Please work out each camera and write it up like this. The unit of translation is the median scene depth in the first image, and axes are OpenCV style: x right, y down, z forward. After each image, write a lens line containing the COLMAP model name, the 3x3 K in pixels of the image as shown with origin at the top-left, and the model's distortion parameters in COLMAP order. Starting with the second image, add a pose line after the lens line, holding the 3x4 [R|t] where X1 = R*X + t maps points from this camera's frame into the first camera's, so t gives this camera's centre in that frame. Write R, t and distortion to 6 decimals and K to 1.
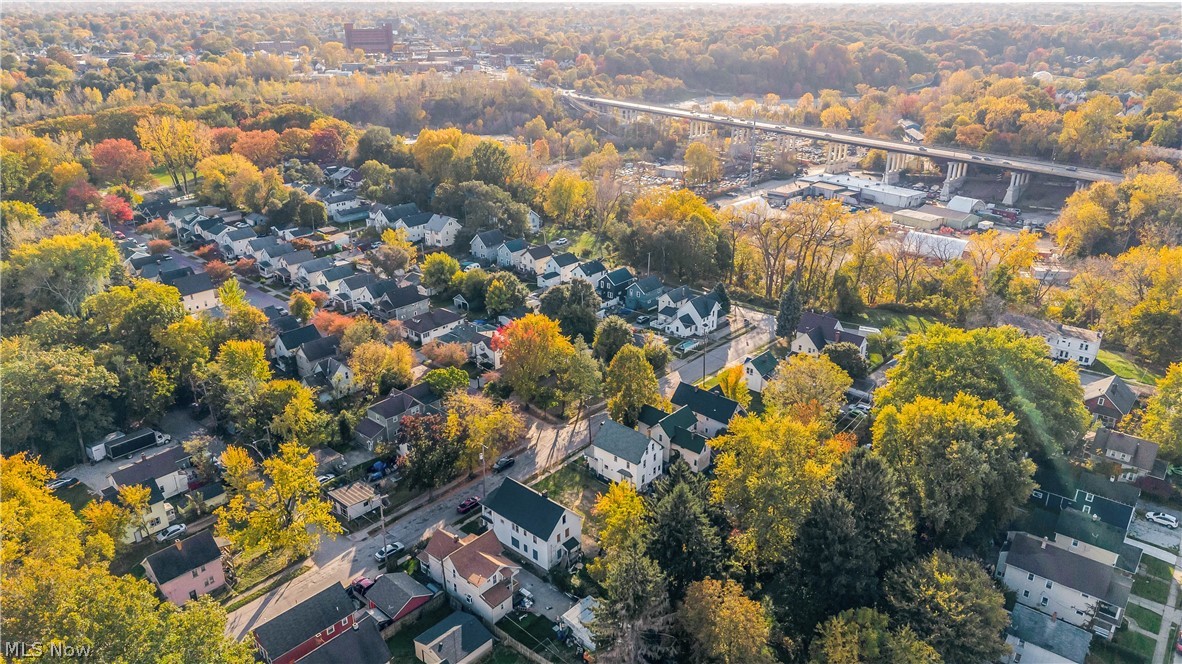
lens RADIAL K [[792.1, 0, 589.4], [0, 792.1, 340.8], [0, 0, 1]] dist [0.047298, -0.061585]
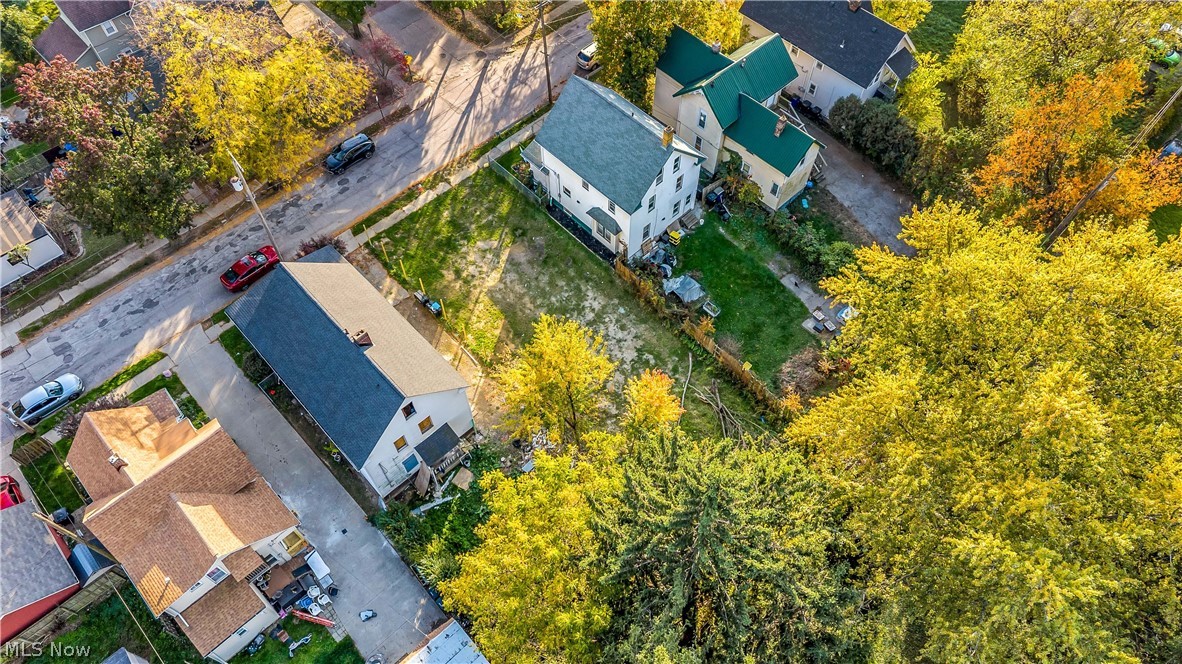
lens RADIAL K [[792.1, 0, 589.4], [0, 792.1, 340.8], [0, 0, 1]] dist [0.047298, -0.061585]
pose [[0.996032, 0.076652, -0.045223, 0.057263], [-0.036995, 0.818748, 0.572960, -0.023484], [0.080945, -0.569013, 0.818335, 0.572266]]
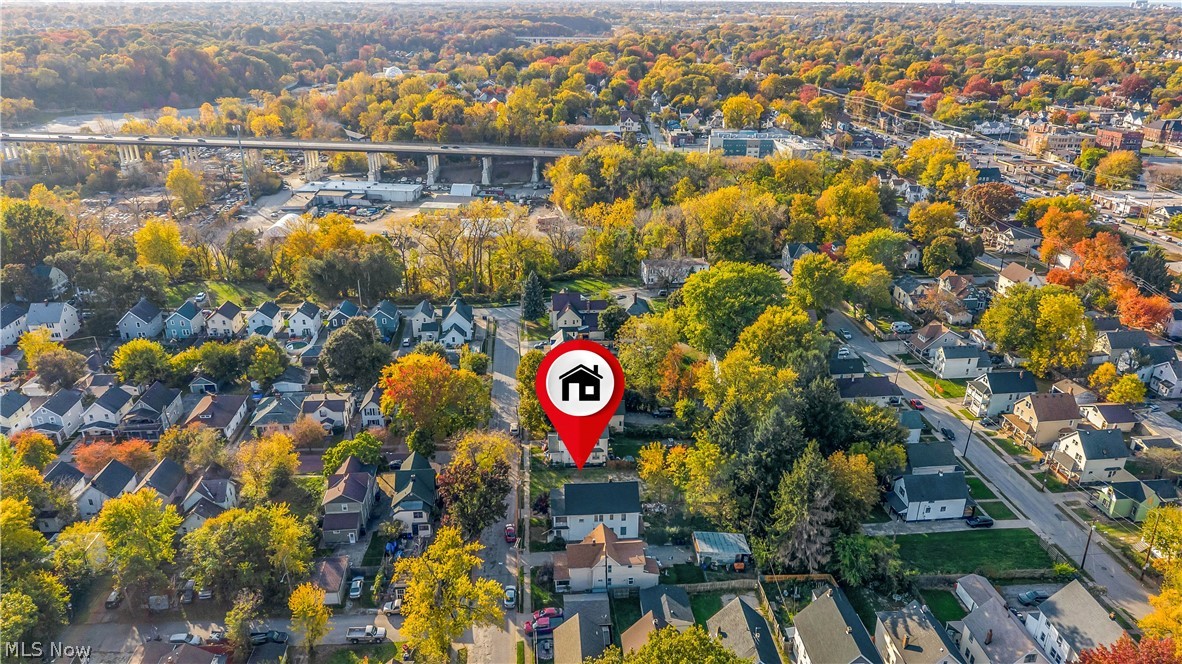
lens RADIAL K [[792.1, 0, 589.4], [0, 792.1, 340.8], [0, 0, 1]] dist [0.047298, -0.061585]
pose [[0.691146, -0.283154, 0.664937, -0.646182], [0.279740, 0.953149, 0.115118, -0.115937], [-0.666381, 0.106446, 0.737974, 0.120510]]
